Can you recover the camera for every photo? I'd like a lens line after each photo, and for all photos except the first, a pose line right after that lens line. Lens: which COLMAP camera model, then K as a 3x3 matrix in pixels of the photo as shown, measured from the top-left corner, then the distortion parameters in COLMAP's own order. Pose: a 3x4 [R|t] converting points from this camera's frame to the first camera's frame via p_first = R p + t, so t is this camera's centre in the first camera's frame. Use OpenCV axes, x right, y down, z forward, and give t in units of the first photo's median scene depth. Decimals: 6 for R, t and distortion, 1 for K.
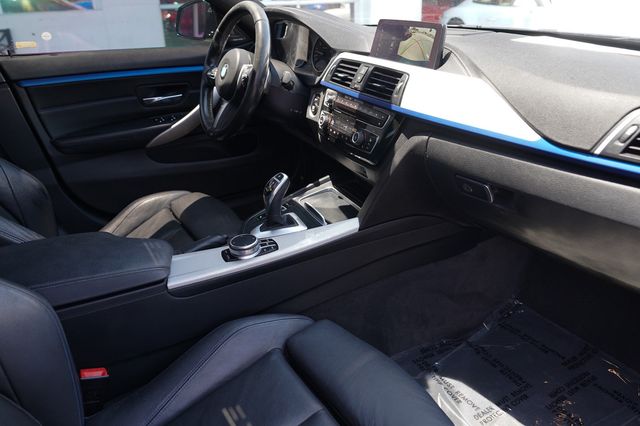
lens RADIAL K [[453.1, 0, 319.5], [0, 453.1, 207.5], [0, 0, 1]] dist [-0.086622, 0.059451]
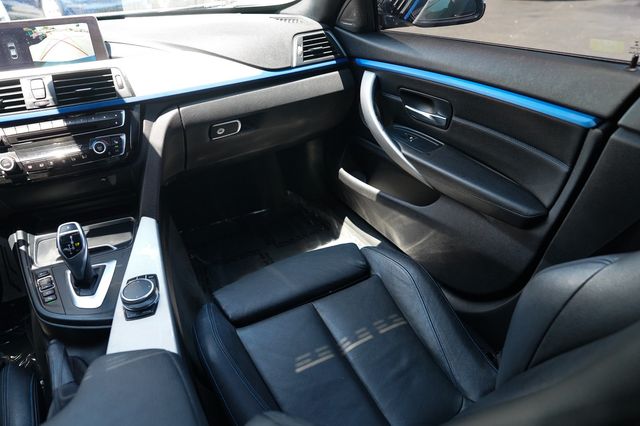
lens RADIAL K [[453.1, 0, 331.1], [0, 453.1, 211.5], [0, 0, 1]] dist [-0.086622, 0.059451]
pose [[0.083767, -0.501225, 0.861253, -0.765689], [0.455030, 0.788160, 0.414431, -0.220989], [-0.886528, 0.357180, 0.294094, 0.358678]]
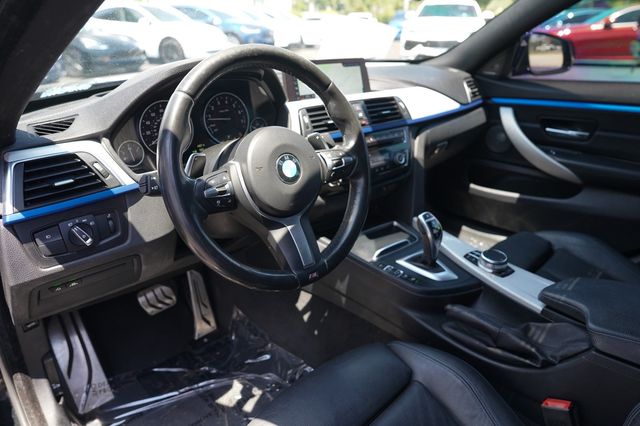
lens RADIAL K [[453.1, 0, 315.8], [0, 453.1, 213.3], [0, 0, 1]] dist [-0.086622, 0.059451]
pose [[-0.214456, -0.366435, 0.905392, -0.990162], [0.416174, 0.804321, 0.424106, -0.637696], [-0.883633, 0.467753, -0.019990, 1.318363]]
